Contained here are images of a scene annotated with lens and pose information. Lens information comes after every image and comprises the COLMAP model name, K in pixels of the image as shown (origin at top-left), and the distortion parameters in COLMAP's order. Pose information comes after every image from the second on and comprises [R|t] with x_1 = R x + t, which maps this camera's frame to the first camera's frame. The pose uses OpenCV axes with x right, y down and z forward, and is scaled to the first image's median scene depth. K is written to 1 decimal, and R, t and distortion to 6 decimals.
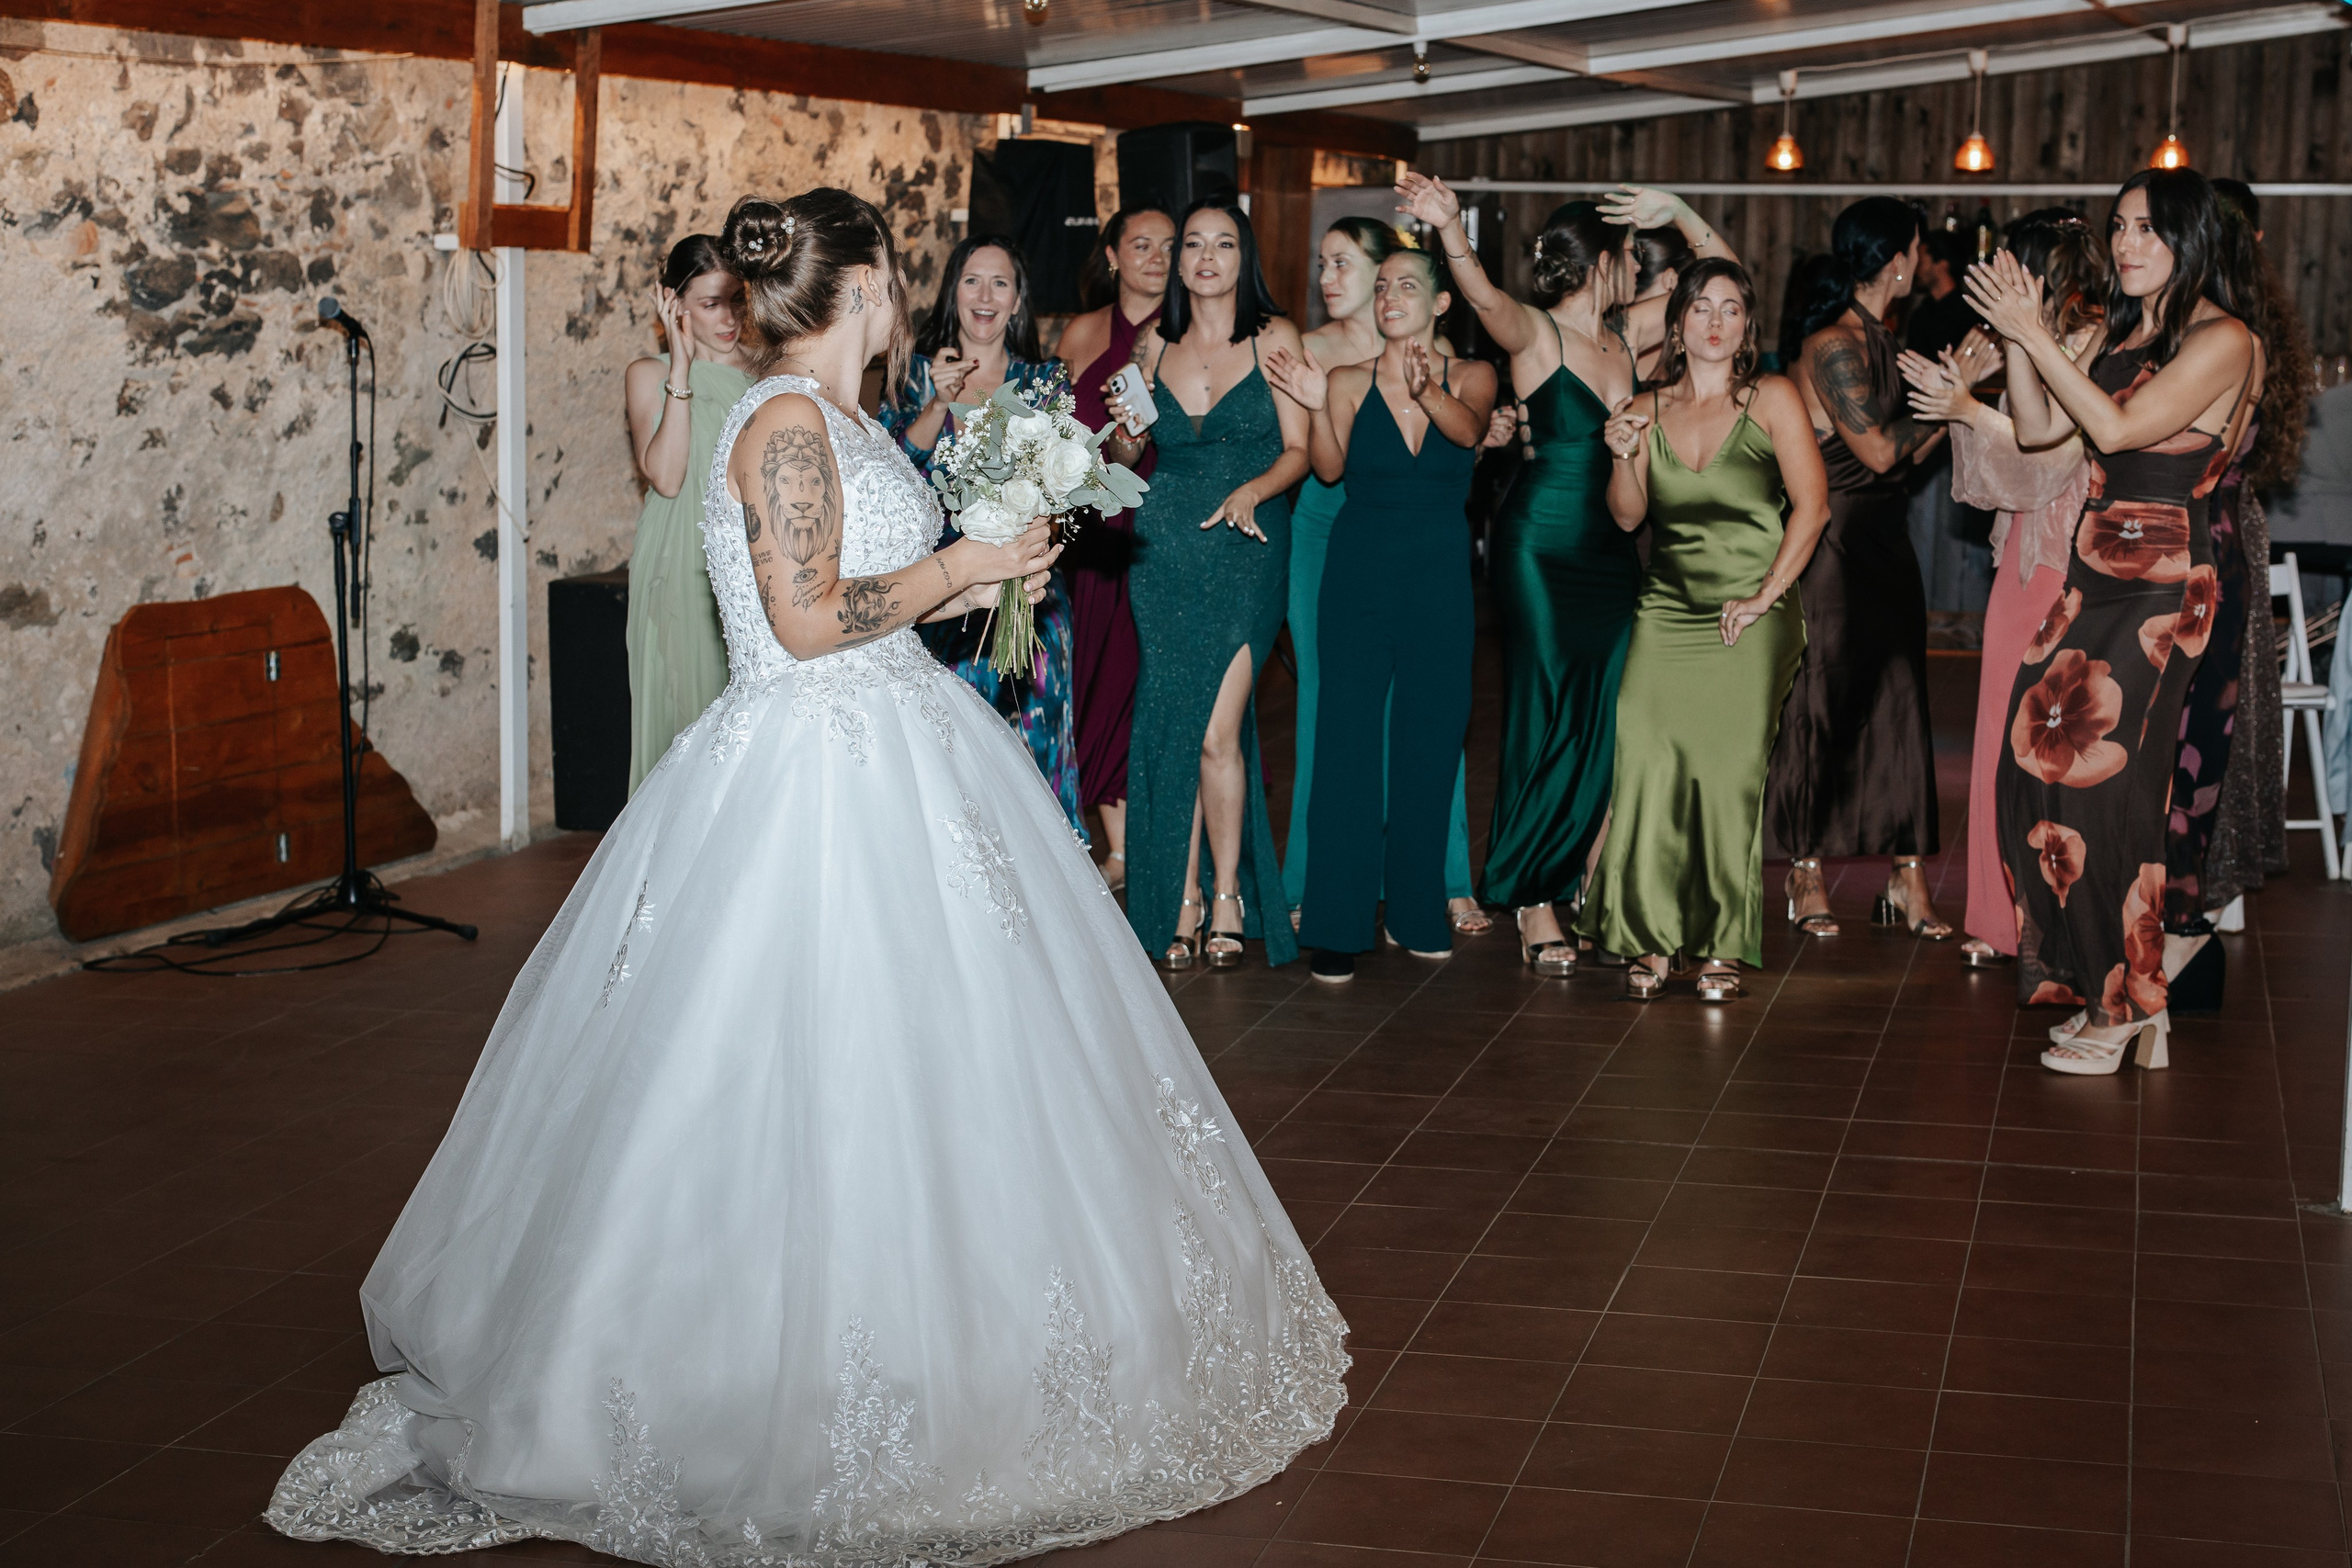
lens RADIAL K [[3462.8, 0, 1251.6], [0, 3462.8, 707.2], [0, 0, 1]] dist [0.082718, -0.131131]
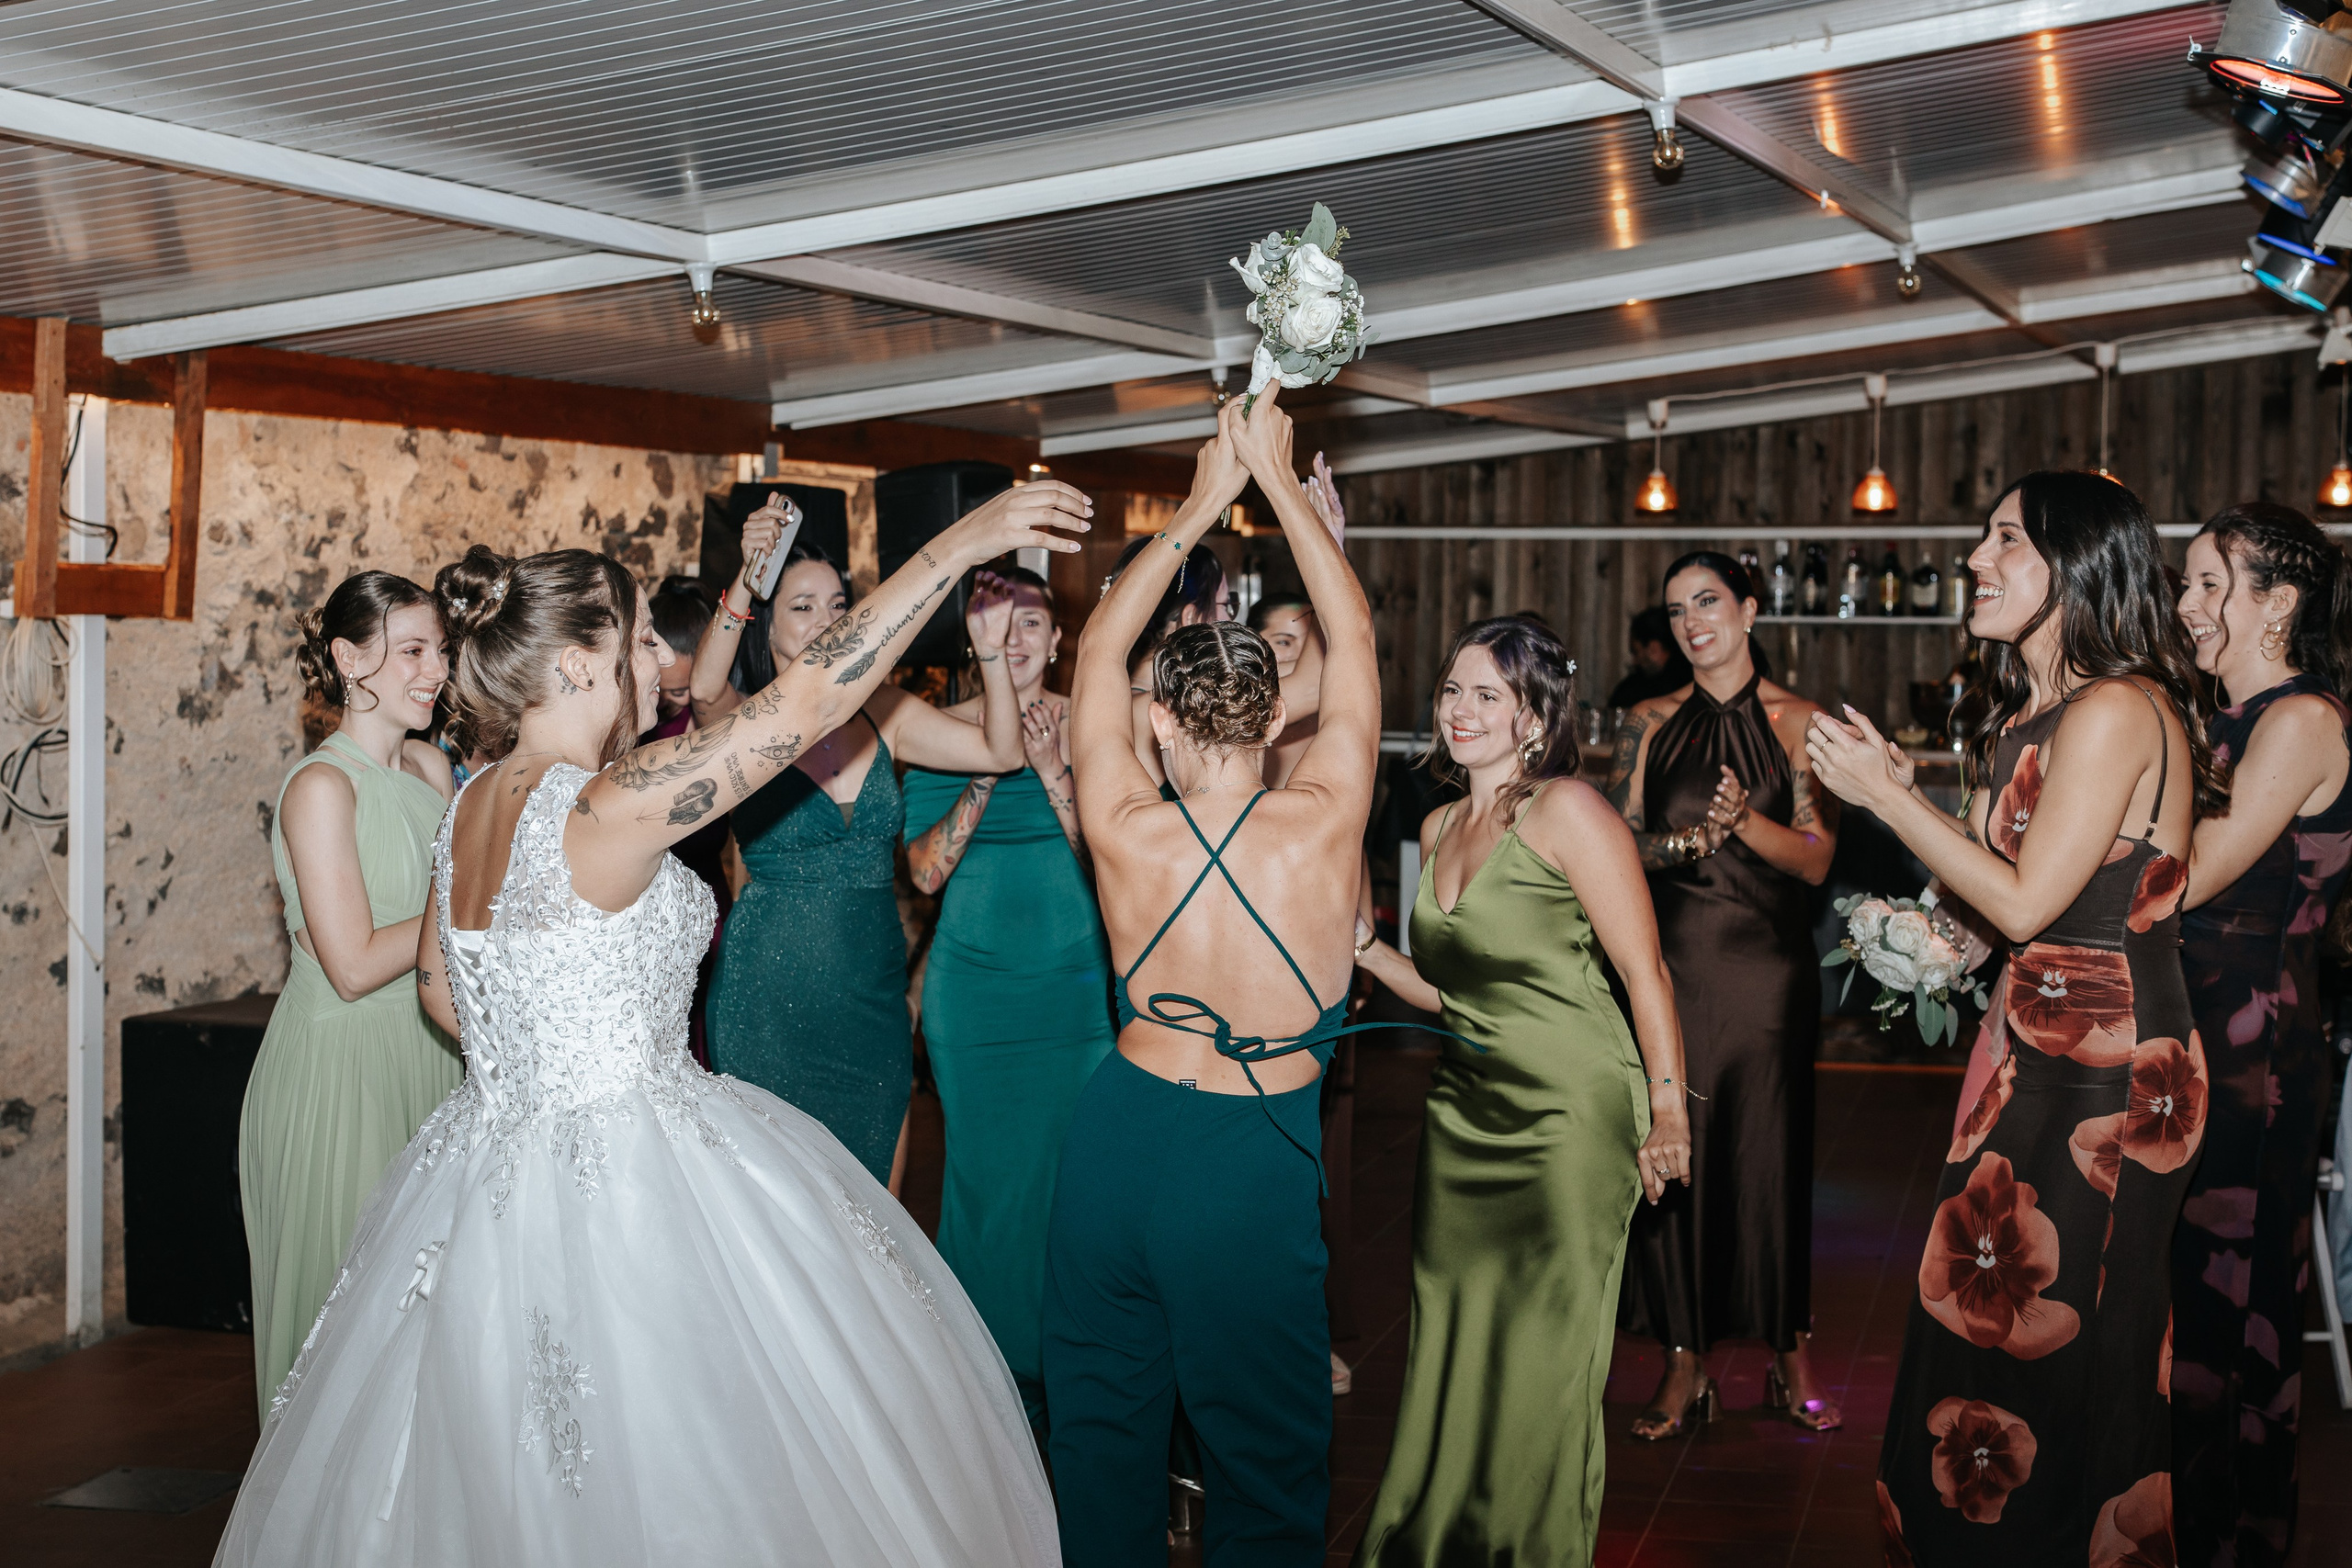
lens RADIAL K [[3505.8, 0, 1035.7], [0, 3505.8, 745.8], [0, 0, 1]] dist [0.095955, -0.199540]
pose [[0.999305, -0.005535, -0.036872, 0.040191], [0.002239, 0.996044, -0.088838, -0.023729], [0.037218, 0.088693, 0.995363, 0.159913]]
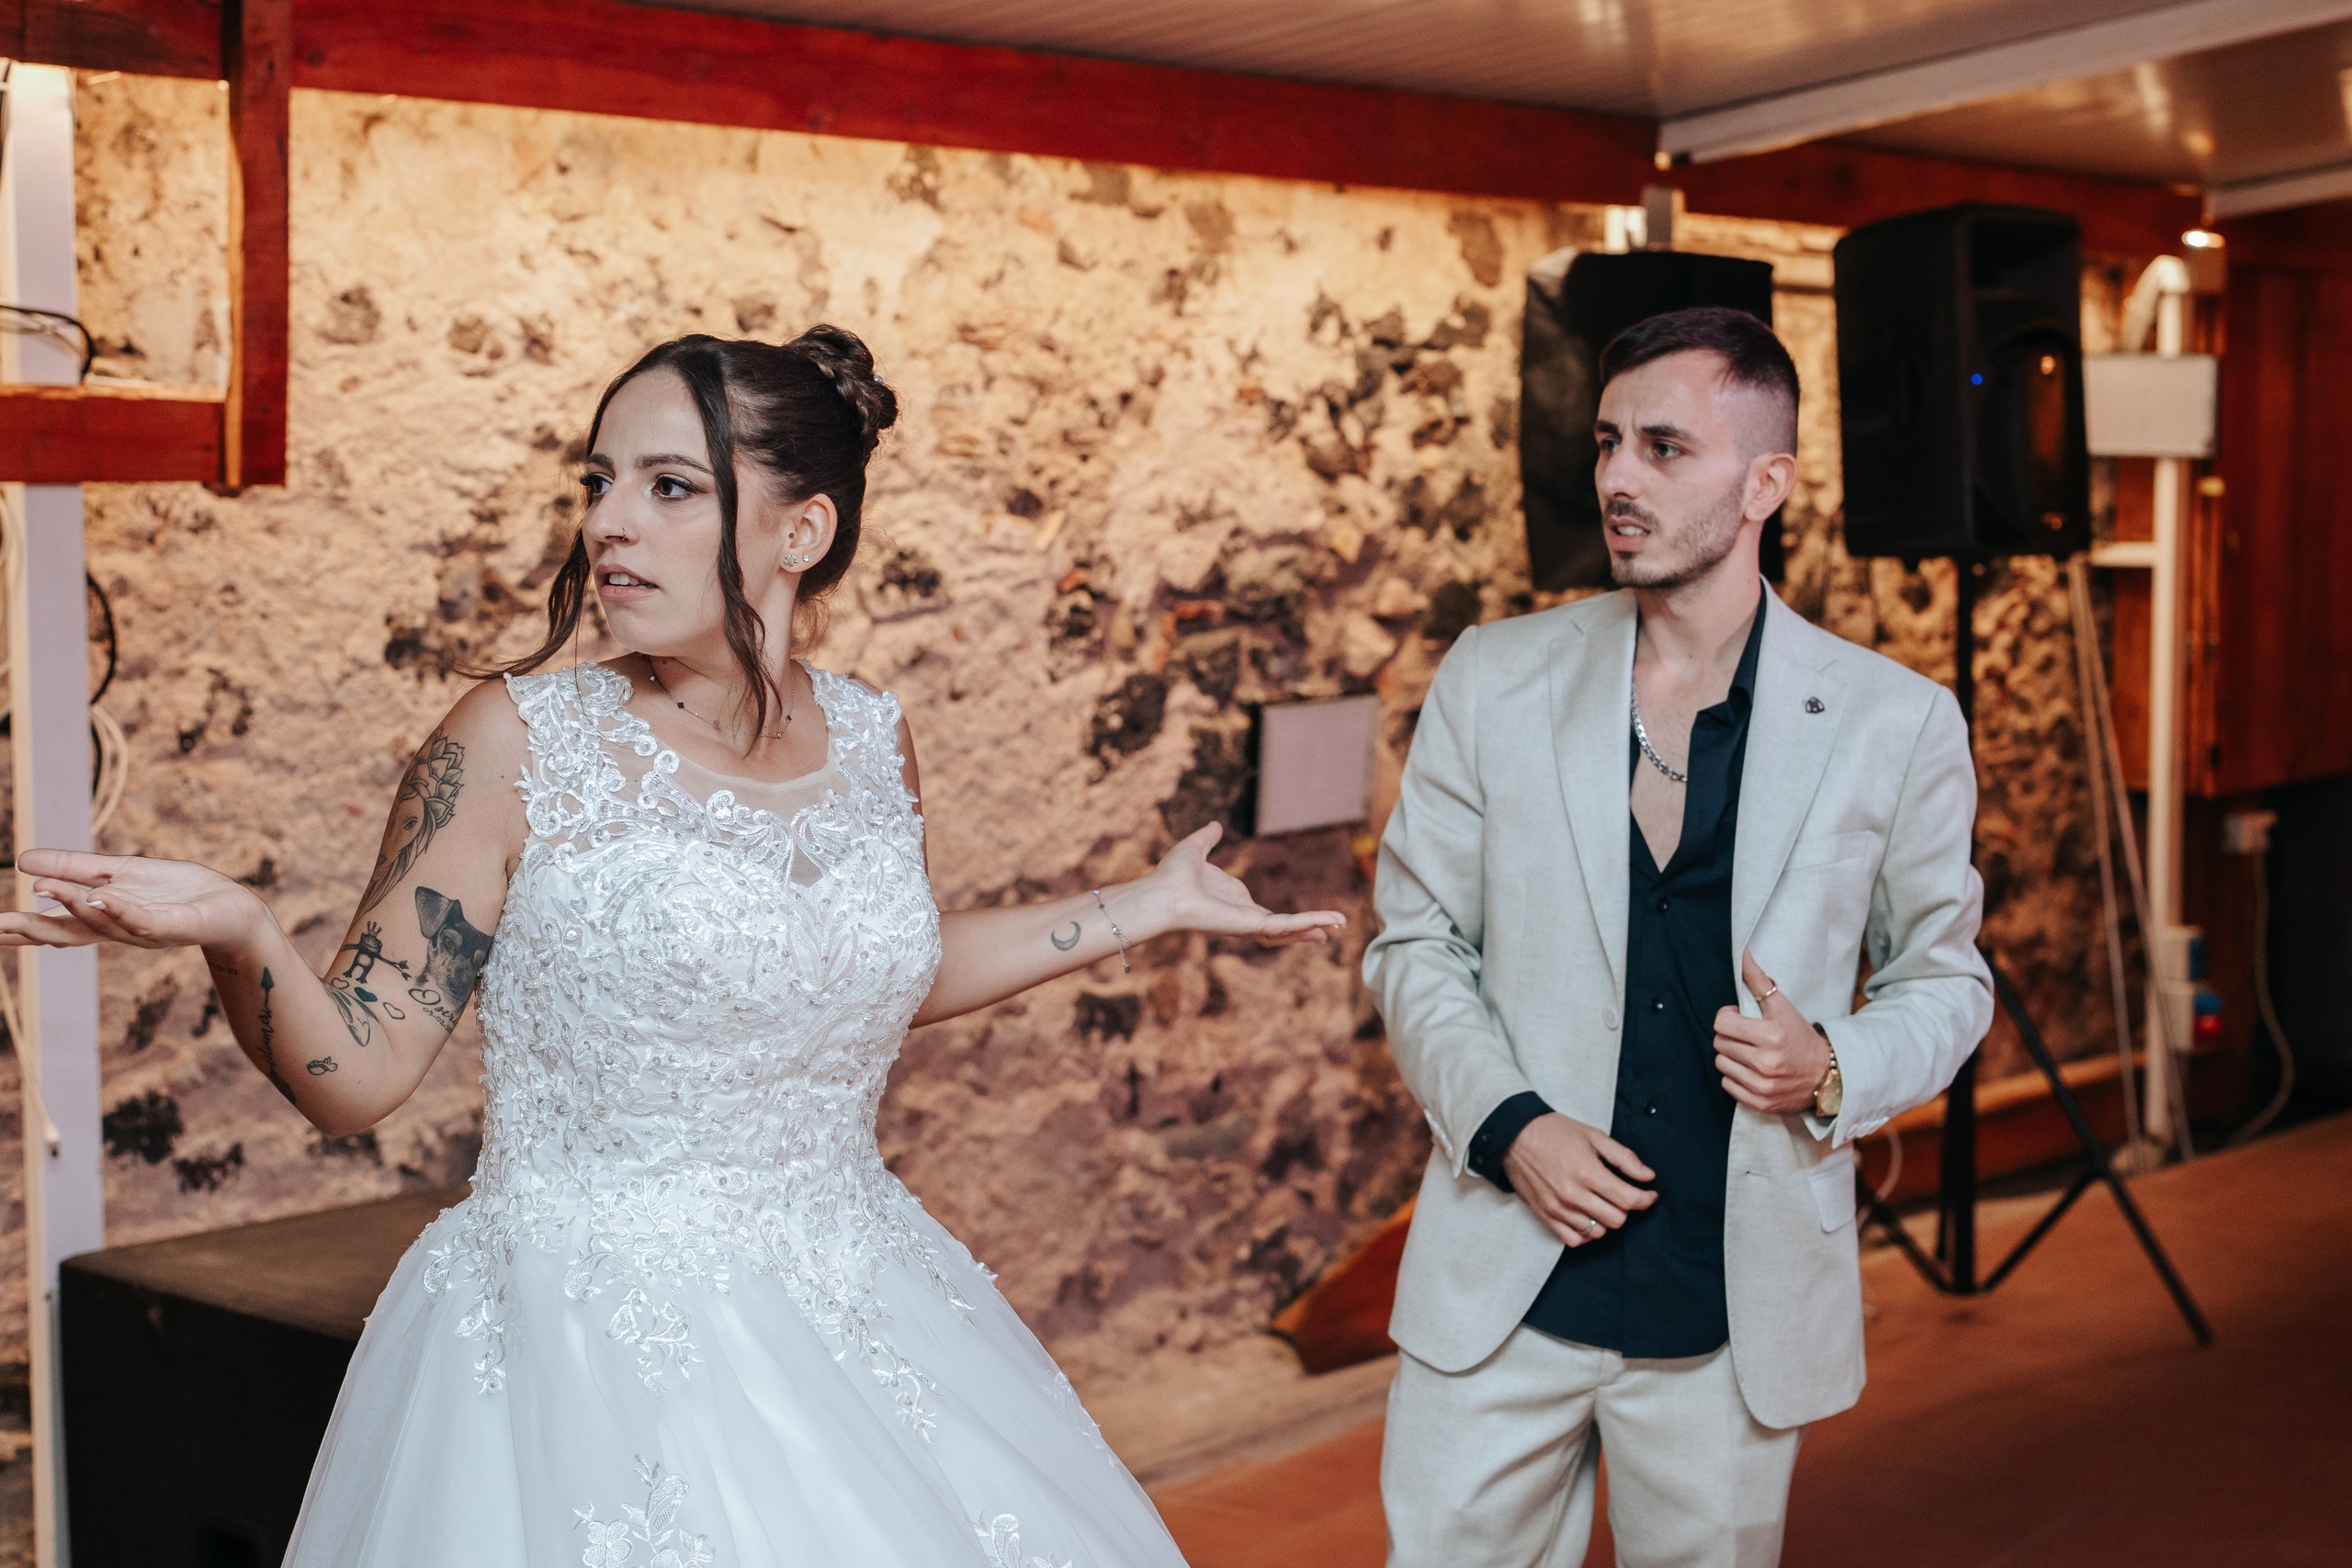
lens RADIAL K [[3446.4, 0, 1218.8], [0, 3446.4, 755.3], [0, 0, 1]] dist [0.078034, -0.084172]
pose [[0.929088, 0.007338, -0.369785, 0.078941], [-0.026726, 0.998521, -0.047335, -0.074874], [0.368891, 0.053861, 0.927911, 0.598859]]
